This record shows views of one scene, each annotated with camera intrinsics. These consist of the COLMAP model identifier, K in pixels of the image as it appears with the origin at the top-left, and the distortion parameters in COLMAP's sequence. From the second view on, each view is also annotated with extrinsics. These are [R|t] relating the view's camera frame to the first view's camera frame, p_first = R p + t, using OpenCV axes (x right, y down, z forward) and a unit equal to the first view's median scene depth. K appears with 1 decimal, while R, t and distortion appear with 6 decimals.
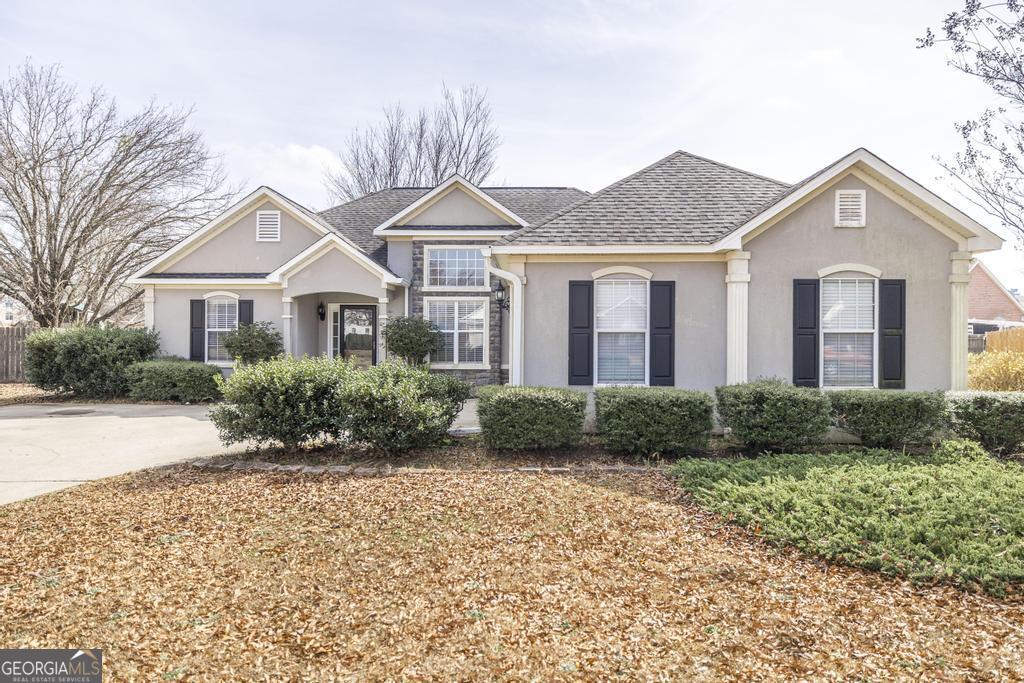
lens RADIAL K [[650.8, 0, 510.1], [0, 650.8, 340.6], [0, 0, 1]] dist [0.001465, 0.000723]
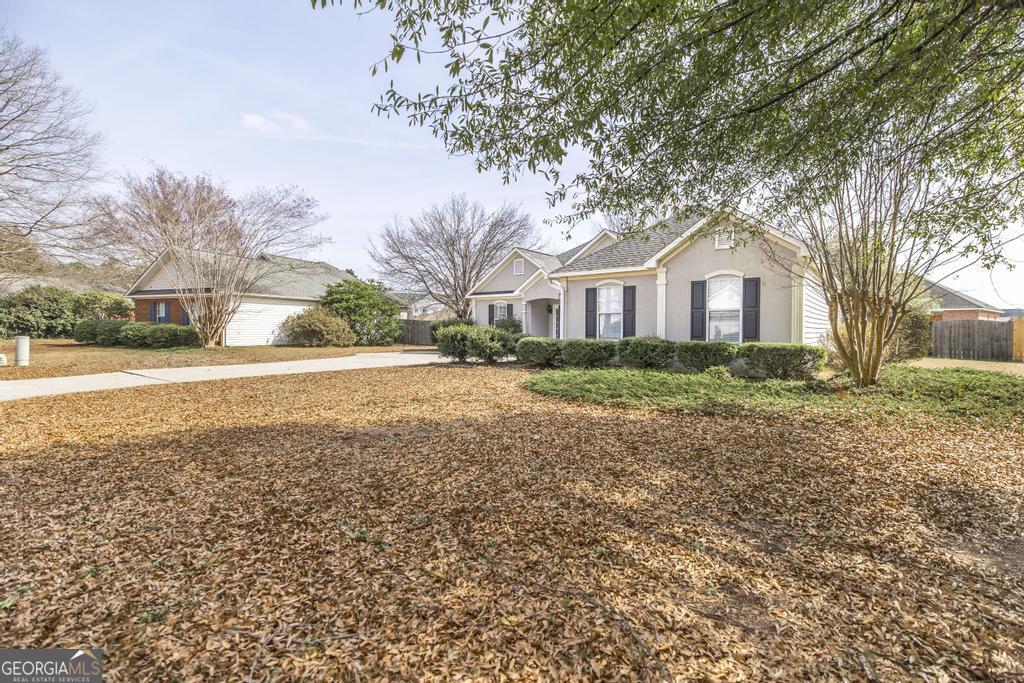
lens RADIAL K [[469.9, 0, 512.5], [0, 469.9, 336.1], [0, 0, 1]] dist [-0.000239, -0.000014]
pose [[0.815195, 0.008830, -0.579119, 0.450297], [-0.006444, 0.999960, 0.006176, 0.029052], [0.579151, -0.001303, 0.815219, -0.187497]]
